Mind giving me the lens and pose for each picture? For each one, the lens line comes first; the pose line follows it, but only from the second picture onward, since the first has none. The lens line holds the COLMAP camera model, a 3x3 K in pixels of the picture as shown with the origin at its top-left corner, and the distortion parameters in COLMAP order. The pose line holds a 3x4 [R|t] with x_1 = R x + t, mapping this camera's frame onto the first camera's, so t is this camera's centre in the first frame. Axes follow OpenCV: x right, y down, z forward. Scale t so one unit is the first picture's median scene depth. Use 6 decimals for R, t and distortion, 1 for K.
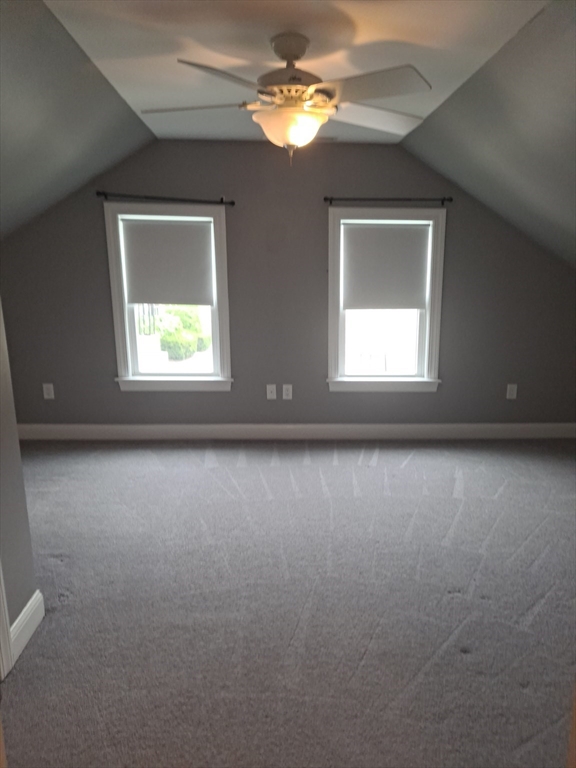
lens RADIAL K [[592.1, 0, 288.7], [0, 592.1, 375.0], [0, 0, 1]] dist [0.054426, 0.001099]
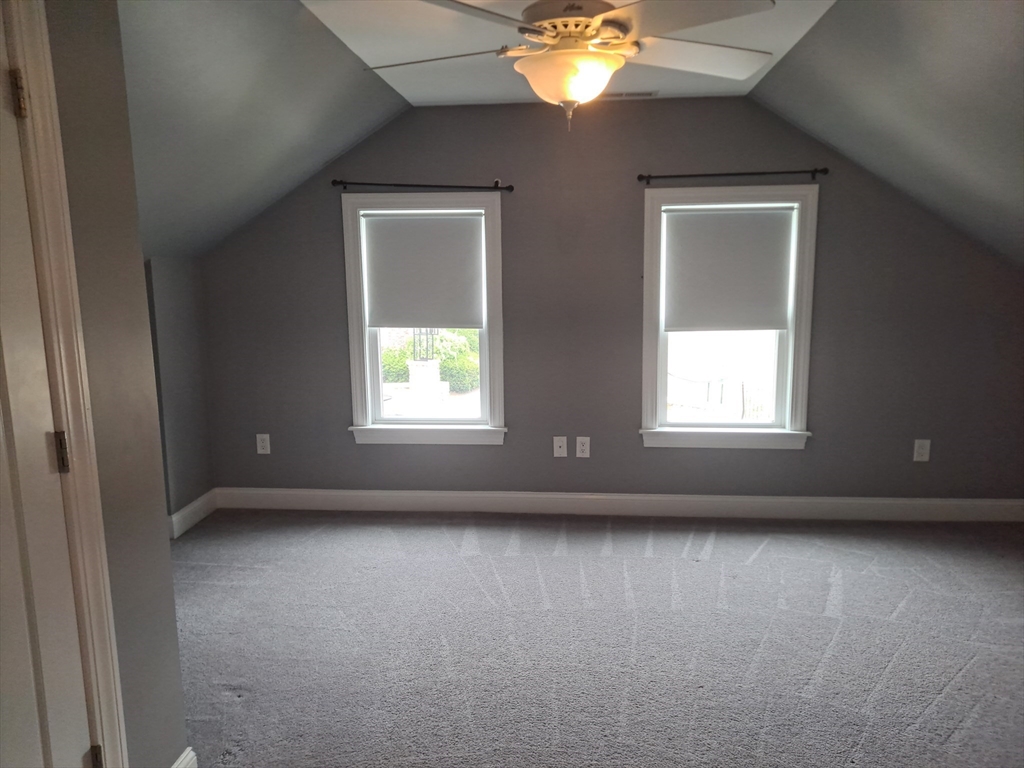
lens RADIAL K [[748.4, 0, 512.0], [0, 748.4, 384.0], [0, 0, 1]] dist [0.050939, -0.053186]
pose [[0.988841, 0.002419, -0.148955, 0.051970], [-0.005940, 0.999713, -0.023198, -0.029090], [0.148856, 0.023824, 0.988572, 0.101896]]
